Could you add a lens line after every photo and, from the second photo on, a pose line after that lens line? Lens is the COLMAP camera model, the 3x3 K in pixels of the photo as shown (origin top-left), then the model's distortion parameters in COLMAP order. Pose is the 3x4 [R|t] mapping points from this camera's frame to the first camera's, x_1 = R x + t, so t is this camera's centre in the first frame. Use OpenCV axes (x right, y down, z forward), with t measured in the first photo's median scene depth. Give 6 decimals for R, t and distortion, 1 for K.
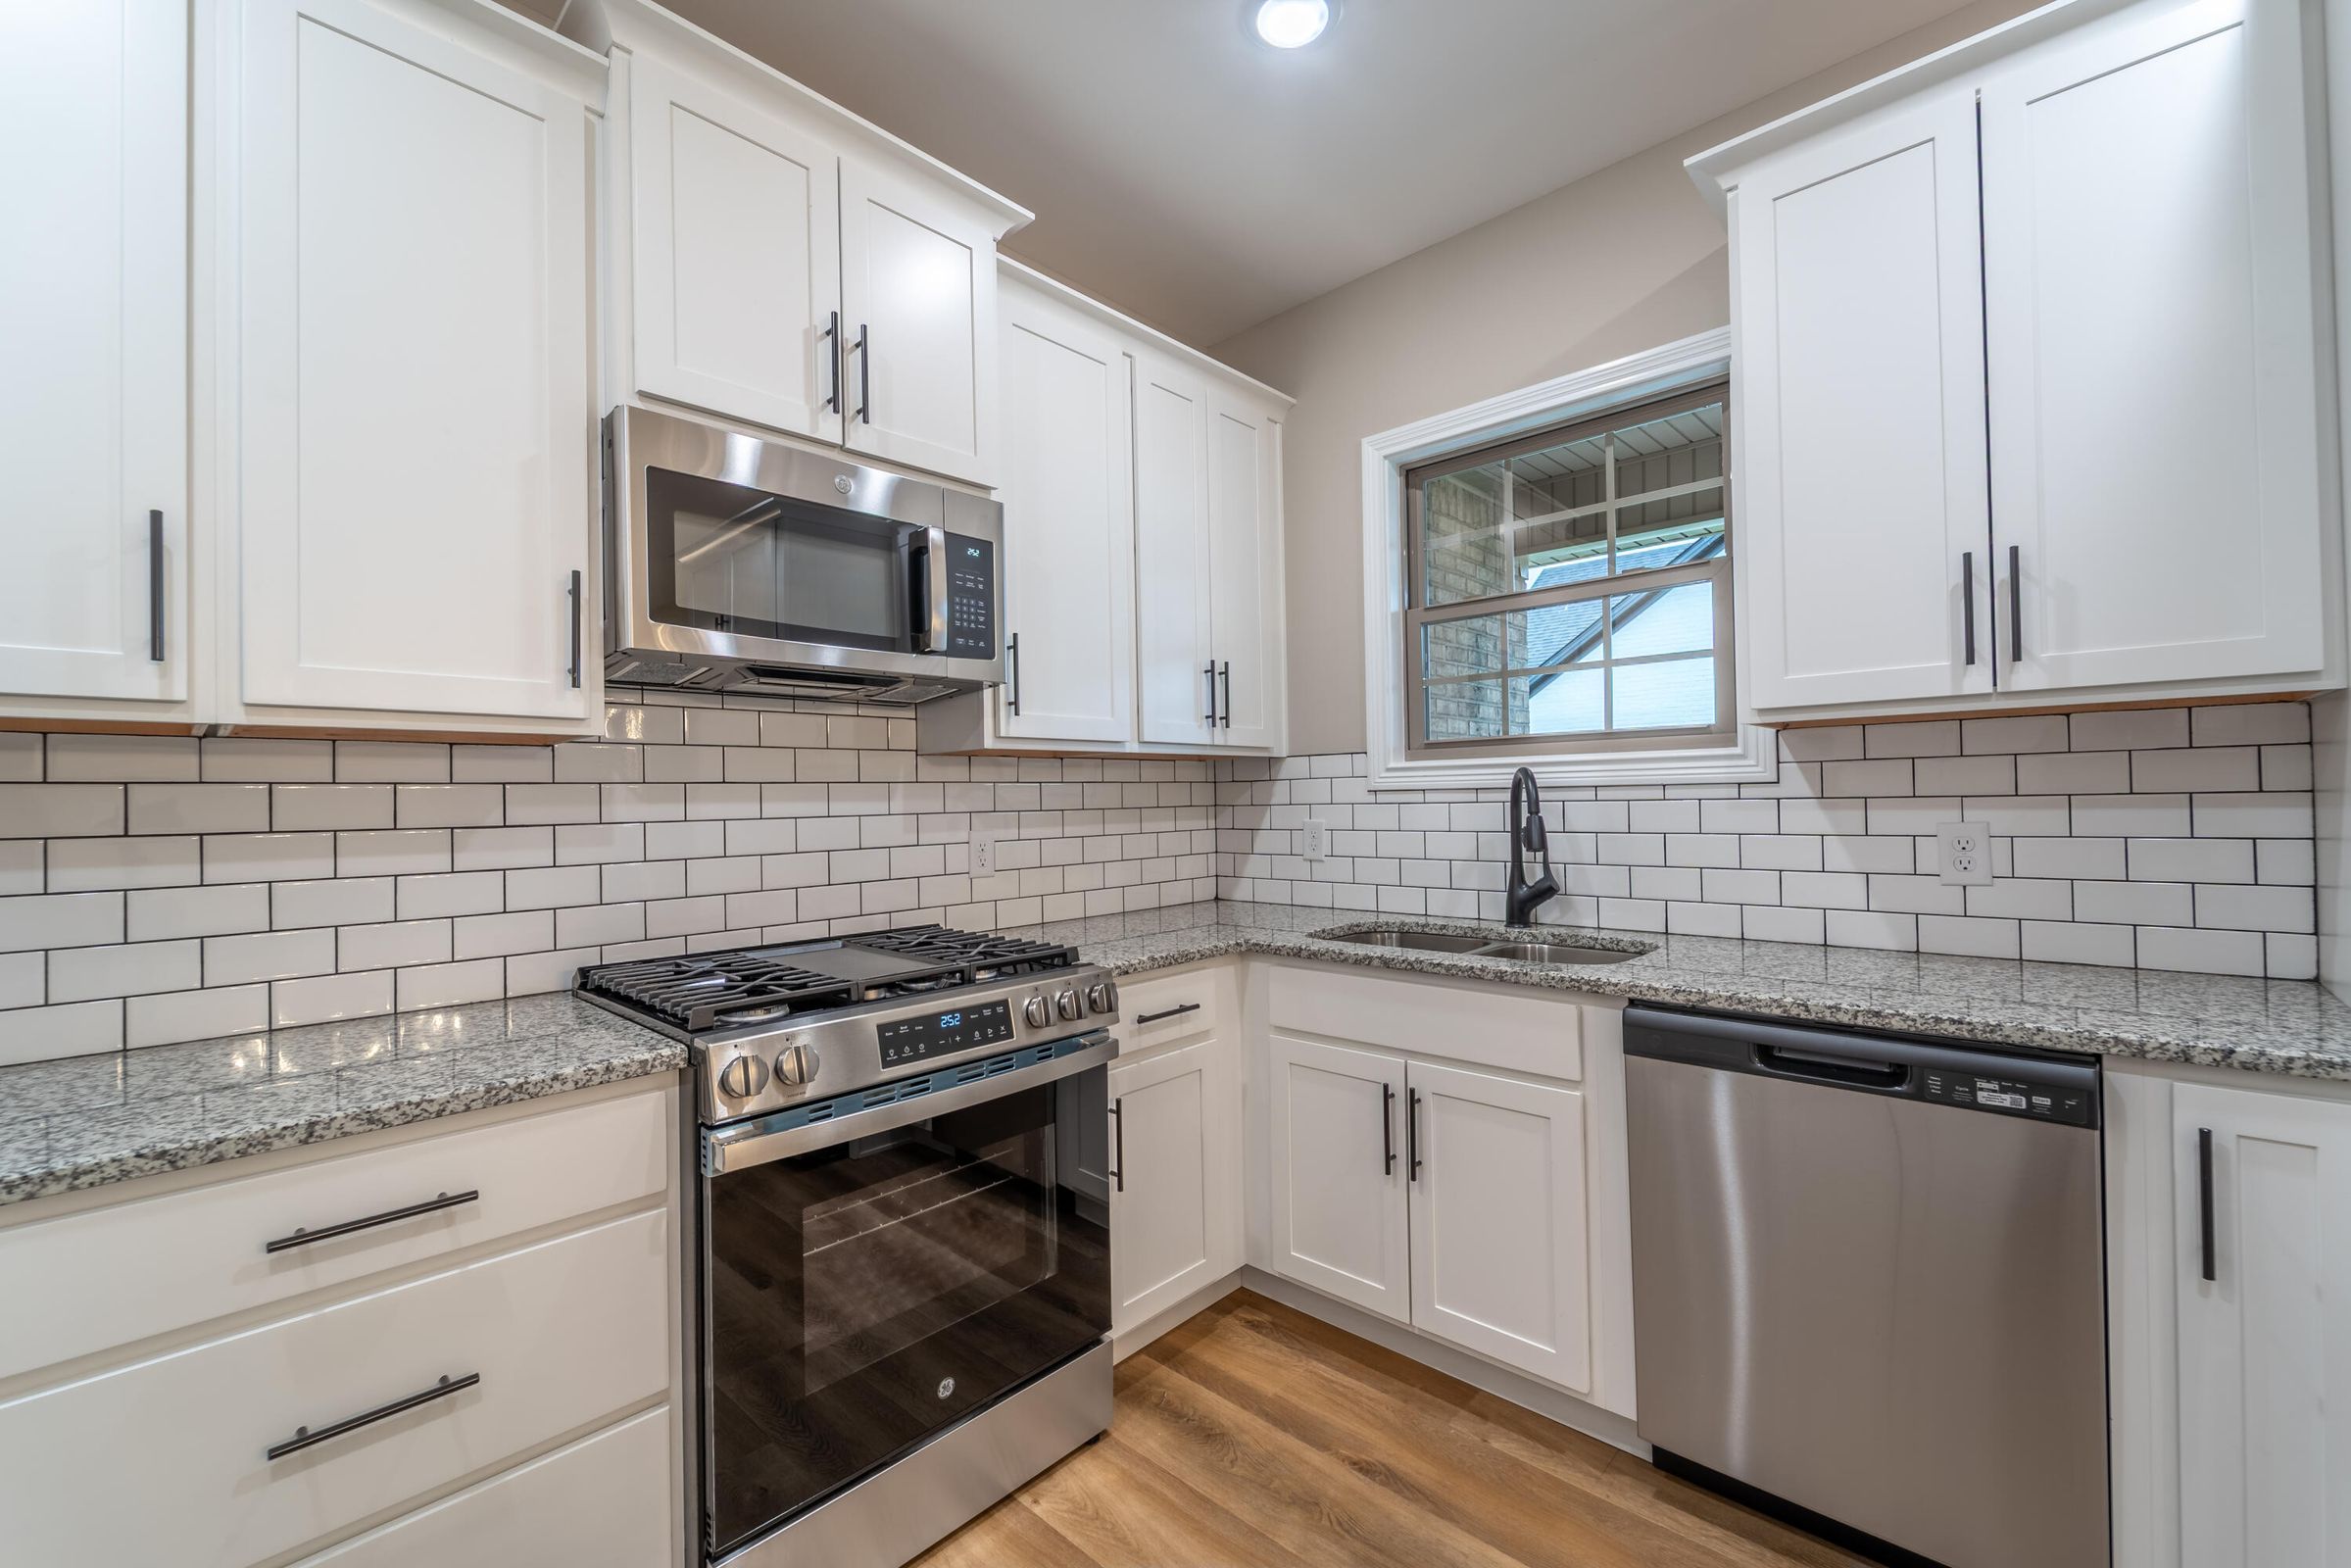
lens RADIAL K [[950.5, 0, 1185.6], [0, 950.5, 788.5], [0, 0, 1]] dist [0.004037, -0.003760]
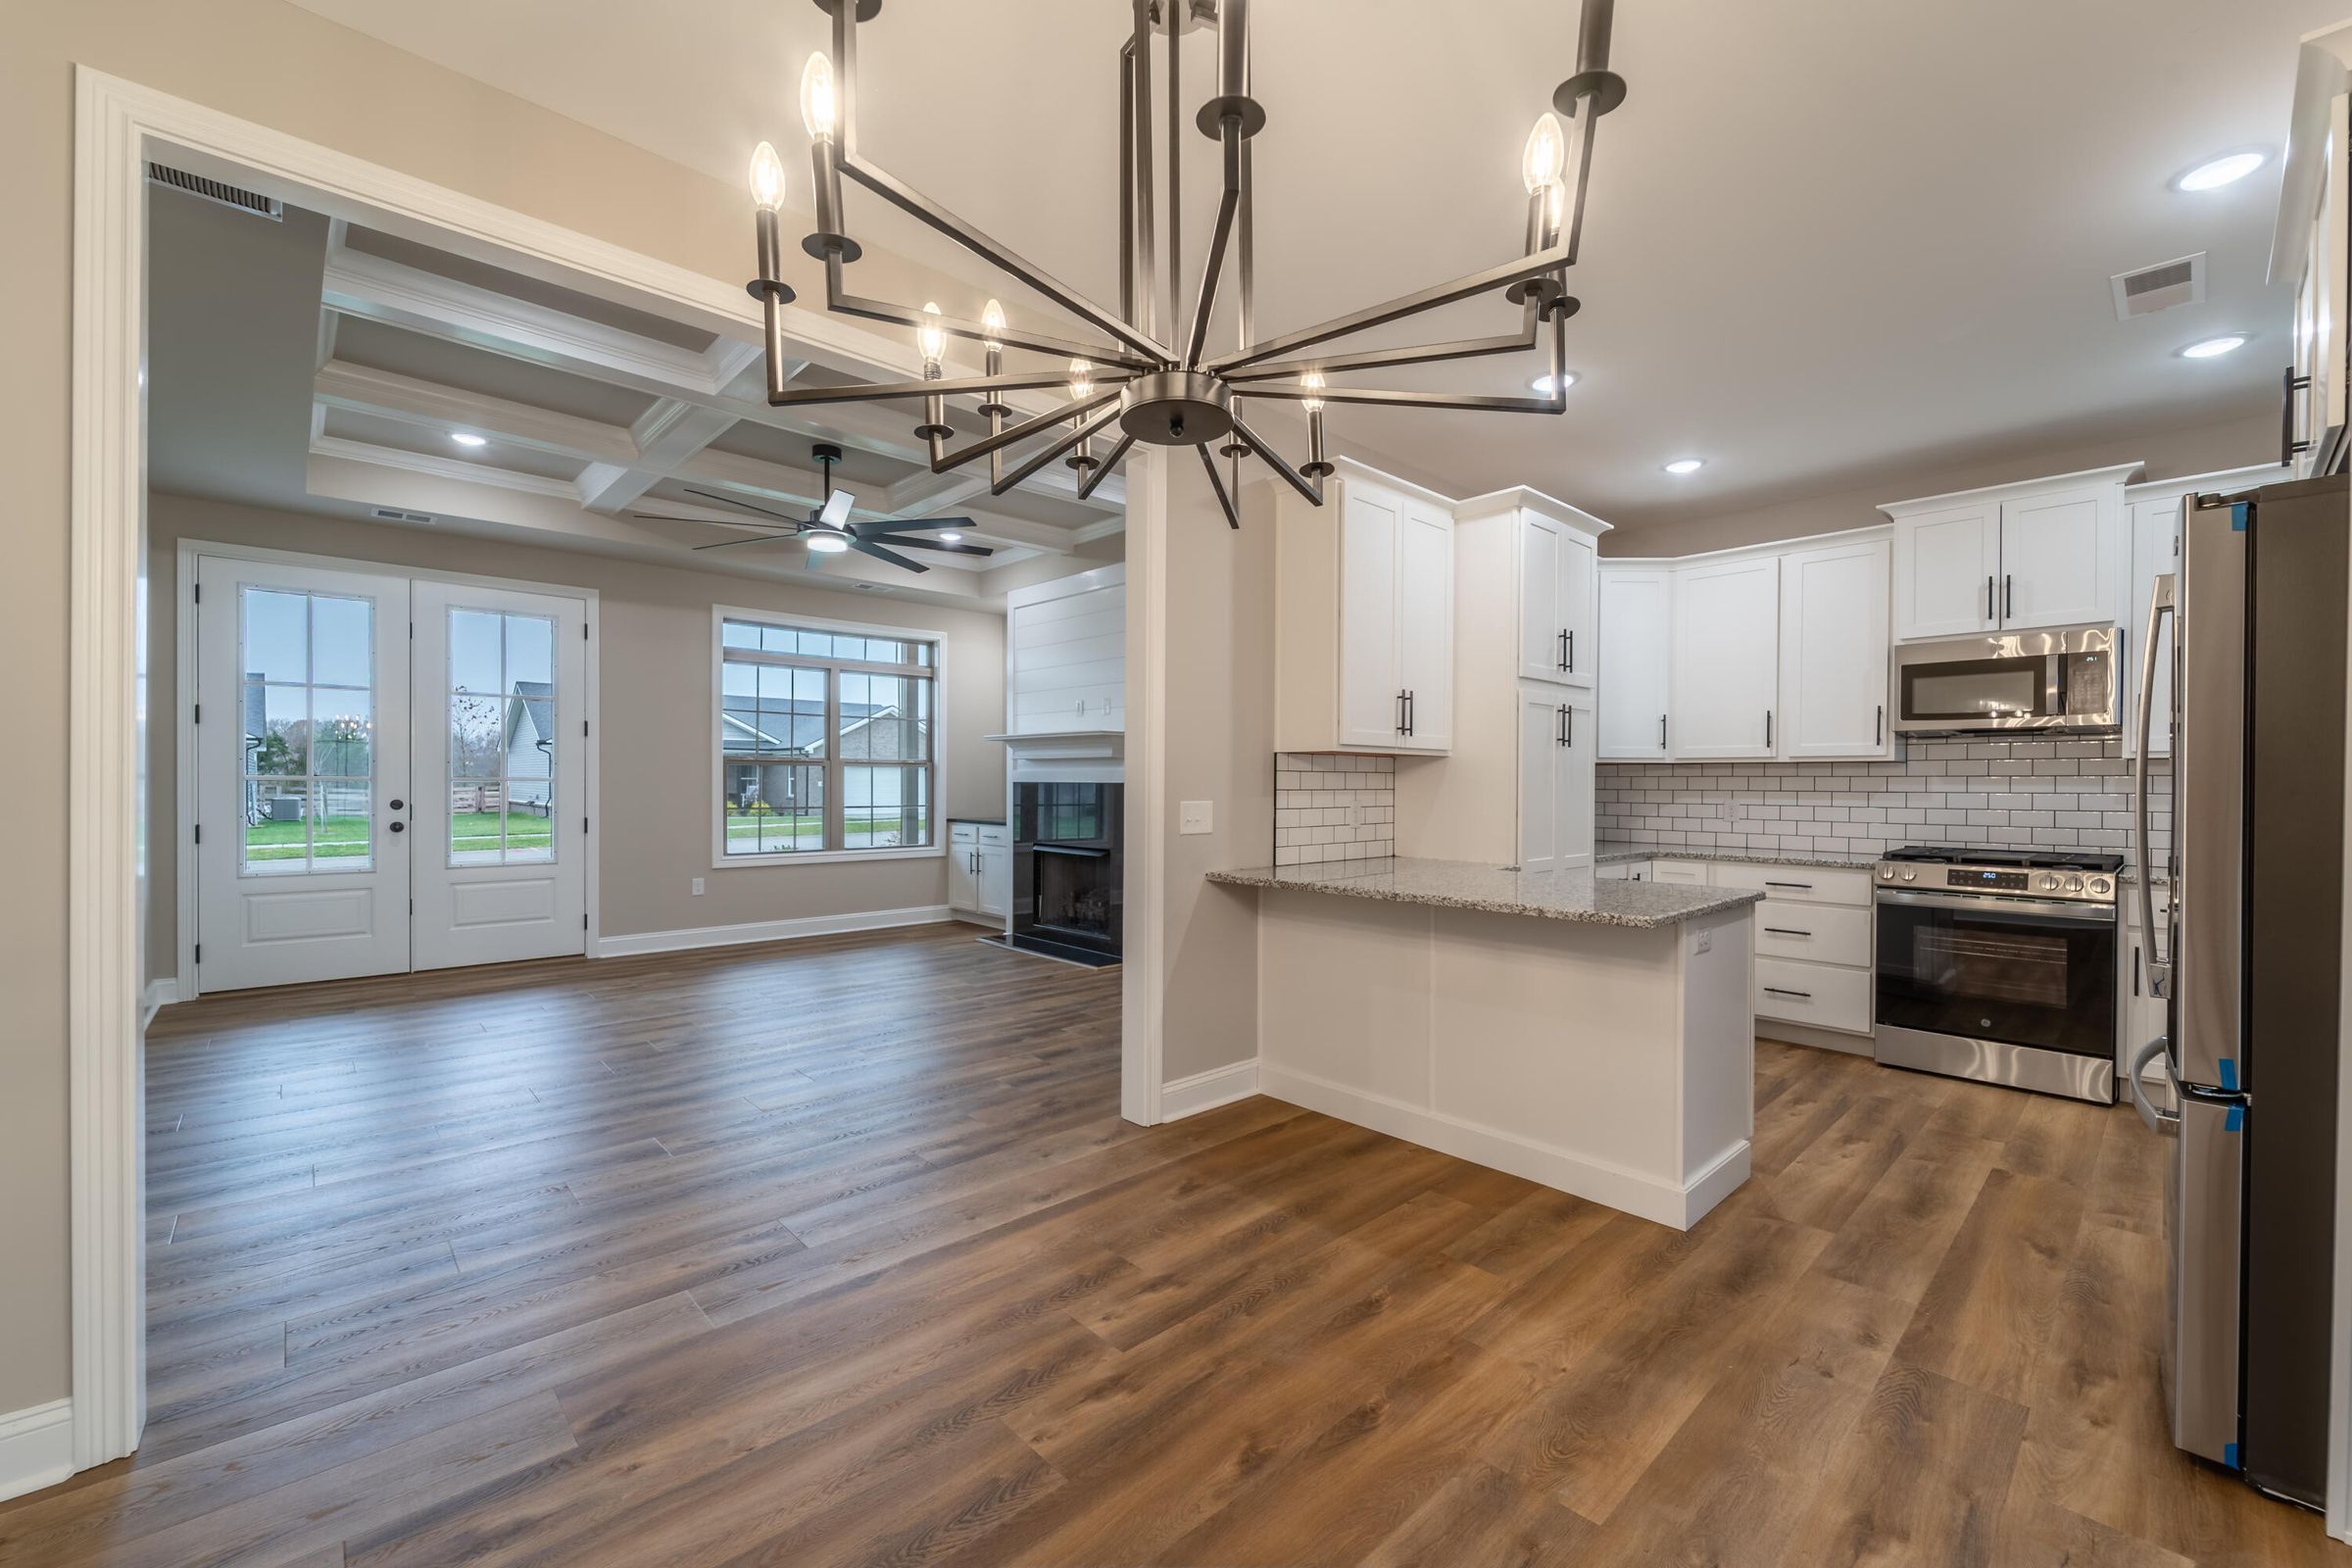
lens RADIAL K [[950.9, 0, 1183.3], [0, 950.9, 788.2], [0, 0, 1]] dist [0.004037, -0.003760]
pose [[-0.065891, 0.022525, -0.997573, 1.982032], [0.007236, 0.999730, 0.022096, -0.043386], [0.997801, -0.005763, -0.066036, -0.777032]]
